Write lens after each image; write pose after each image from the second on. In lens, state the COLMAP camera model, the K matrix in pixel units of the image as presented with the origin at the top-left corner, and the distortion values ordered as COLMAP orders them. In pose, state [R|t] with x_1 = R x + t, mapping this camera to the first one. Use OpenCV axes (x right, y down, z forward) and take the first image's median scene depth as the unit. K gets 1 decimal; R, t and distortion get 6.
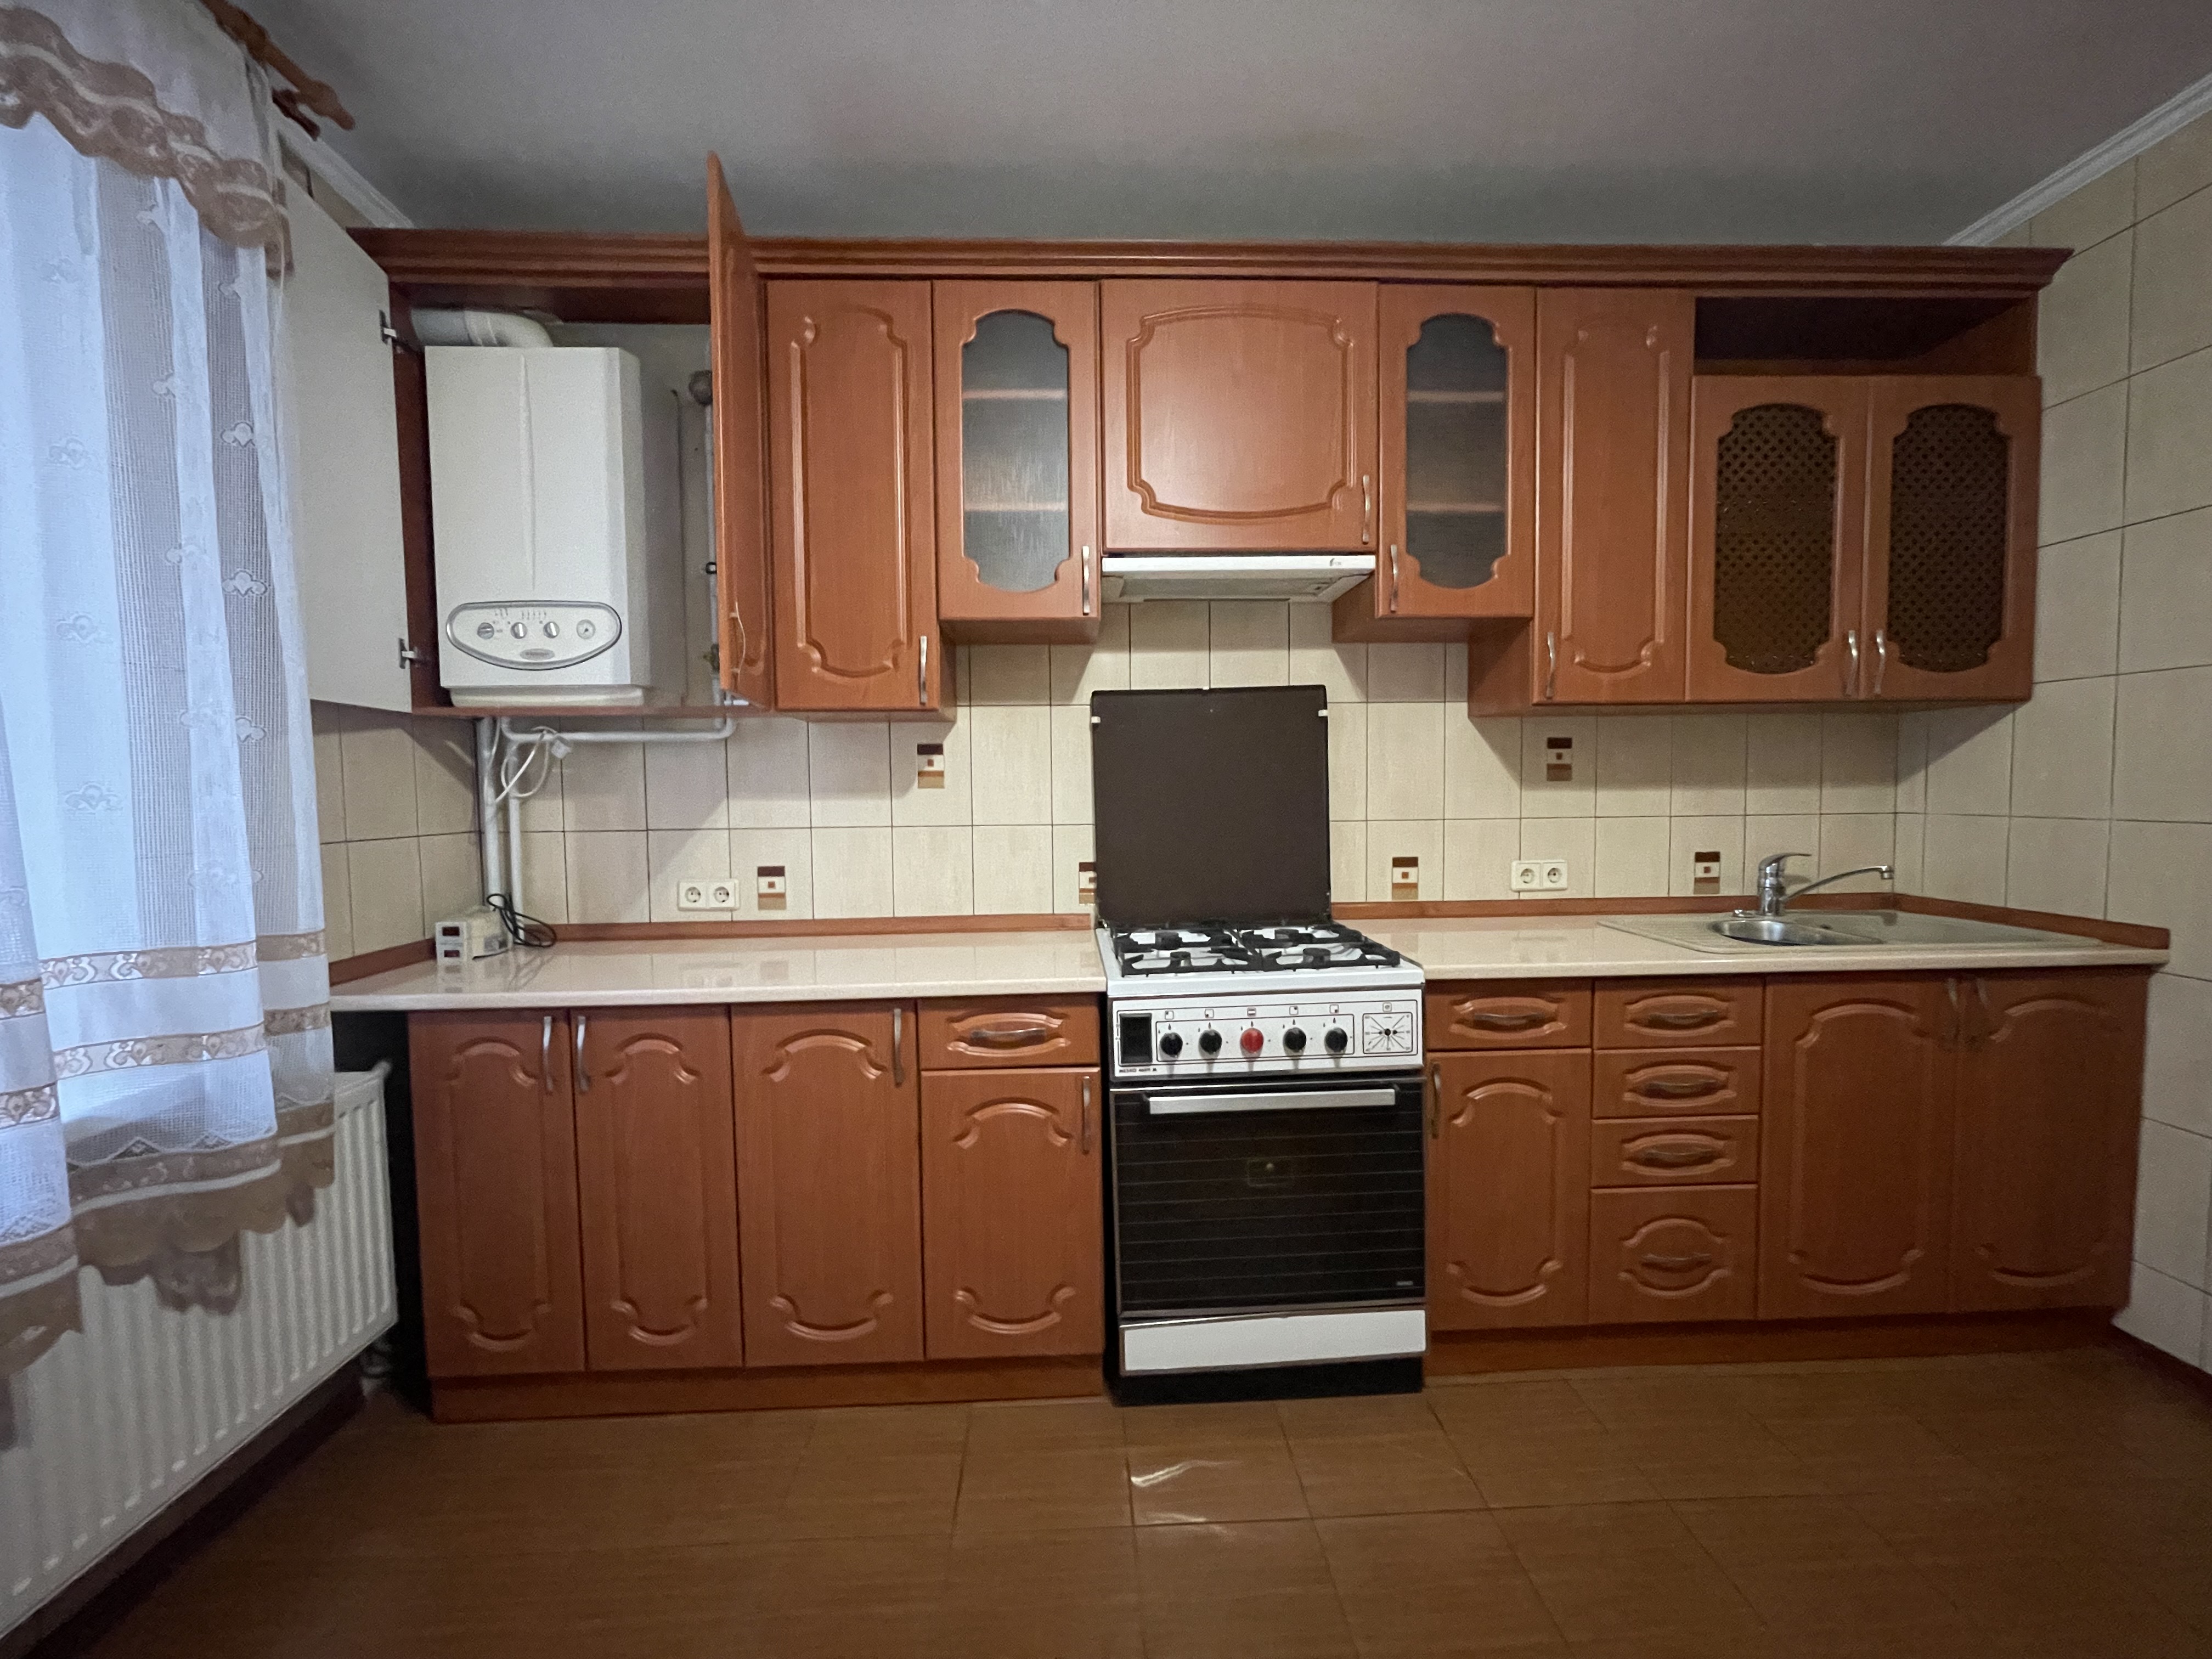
lens RADIAL K [[890.0, 0, 1103.1], [0, 890.0, 832.8], [0, 0, 1]] dist [-0.001361, 0.000885]
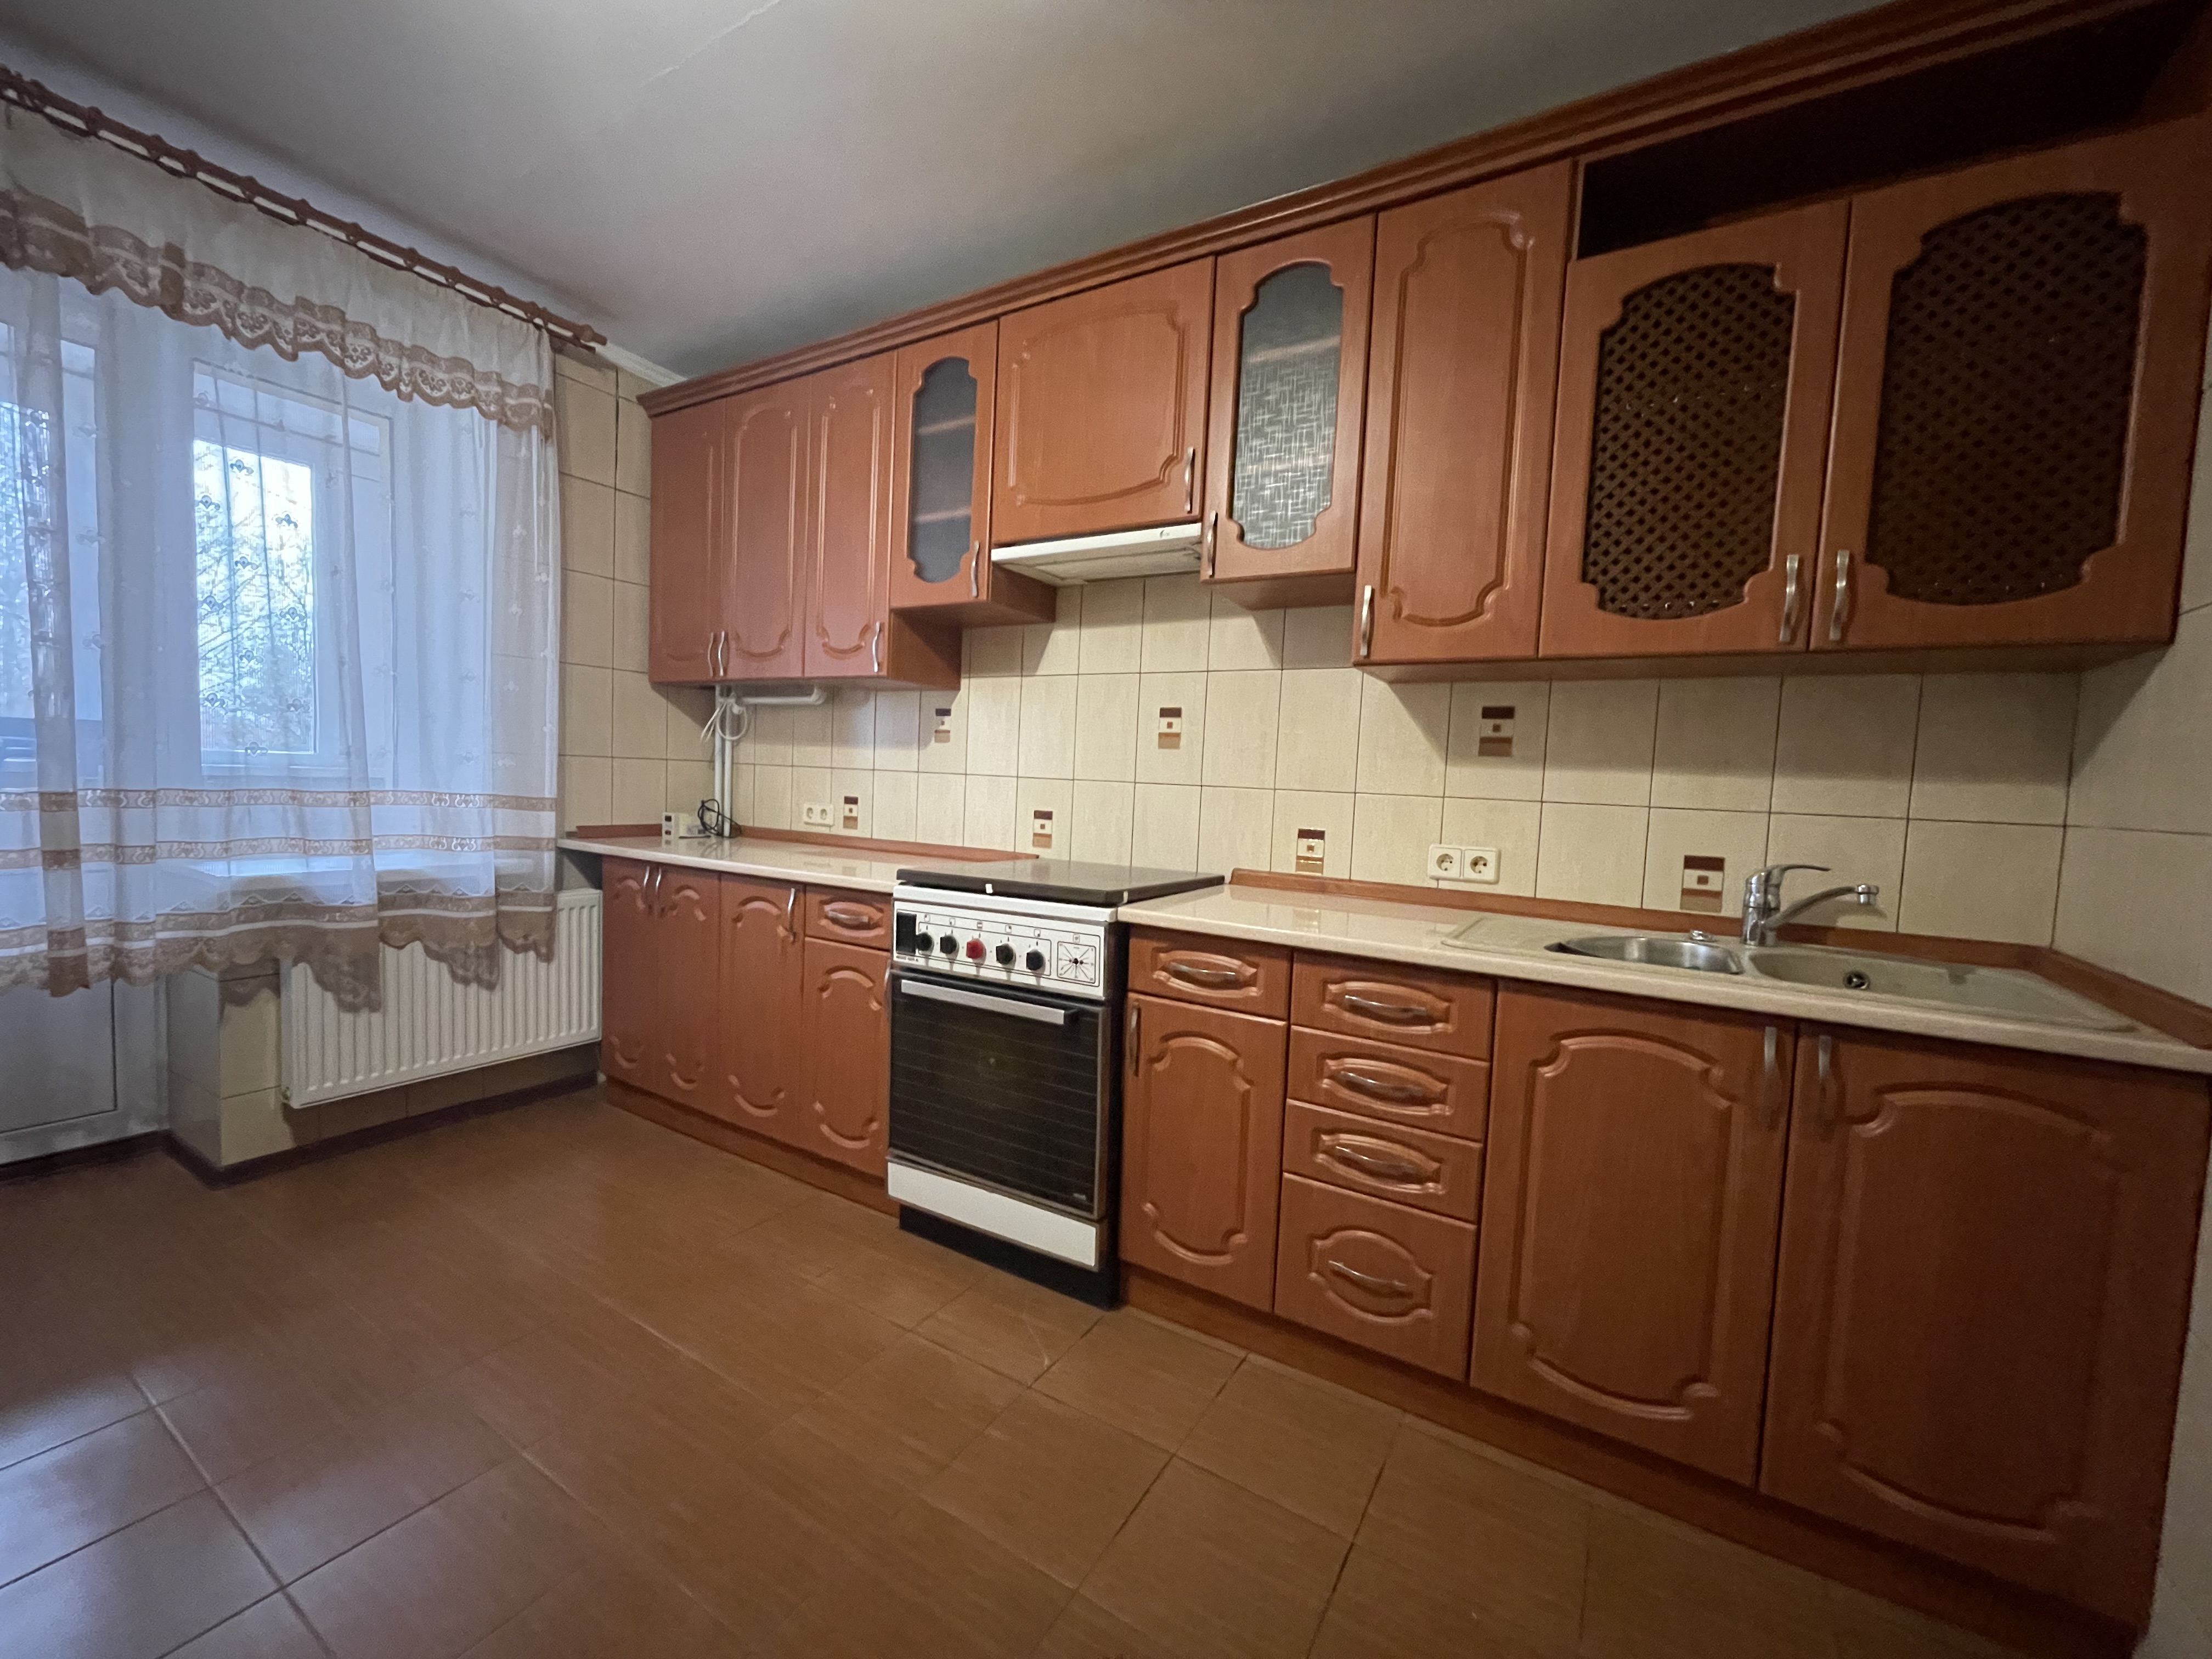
lens RADIAL K [[890.0, 0, 1095.0], [0, 890.0, 831.3], [0, 0, 1]] dist [-0.001361, 0.000885]
pose [[0.829761, 0.082664, -0.551964, 0.819076], [-0.084180, 0.996193, 0.022646, 0.032903], [0.551735, 0.027674, 0.833560, 0.083308]]
